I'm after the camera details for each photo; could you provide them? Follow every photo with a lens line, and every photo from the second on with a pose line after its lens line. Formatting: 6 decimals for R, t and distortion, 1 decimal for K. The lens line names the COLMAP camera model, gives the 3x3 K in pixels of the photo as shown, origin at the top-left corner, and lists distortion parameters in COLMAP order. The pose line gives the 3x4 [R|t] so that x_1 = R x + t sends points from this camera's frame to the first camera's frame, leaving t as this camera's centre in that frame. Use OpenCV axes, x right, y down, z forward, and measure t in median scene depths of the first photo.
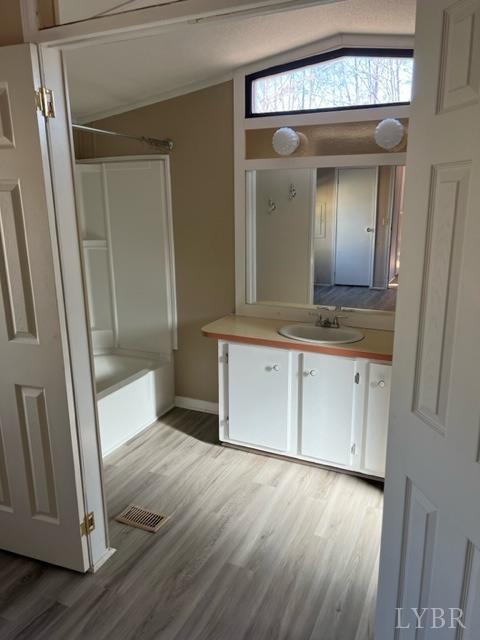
lens RADIAL K [[480.1, 0, 242.8], [0, 480.1, 319.7], [0, 0, 1]] dist [0.056058, -0.058544]
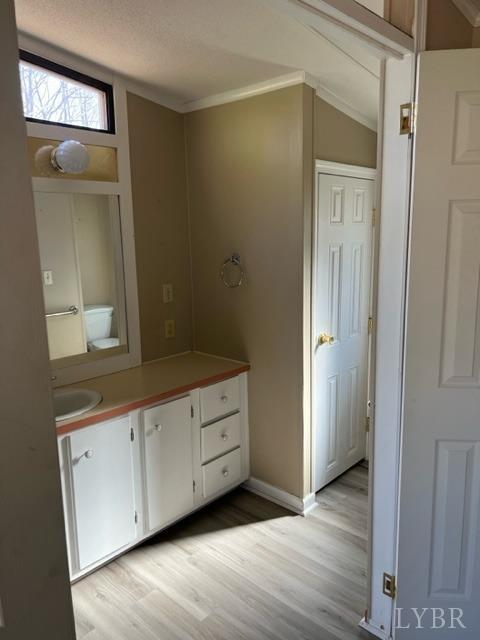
lens RADIAL K [[480.1, 0, 242.8], [0, 480.1, 319.7], [0, 0, 1]] dist [0.056058, -0.058544]
pose [[0.310489, -0.174100, 0.934498, -0.471896], [0.238669, 0.965871, 0.100646, -0.117455], [-0.920127, 0.191786, 0.341445, 0.480808]]
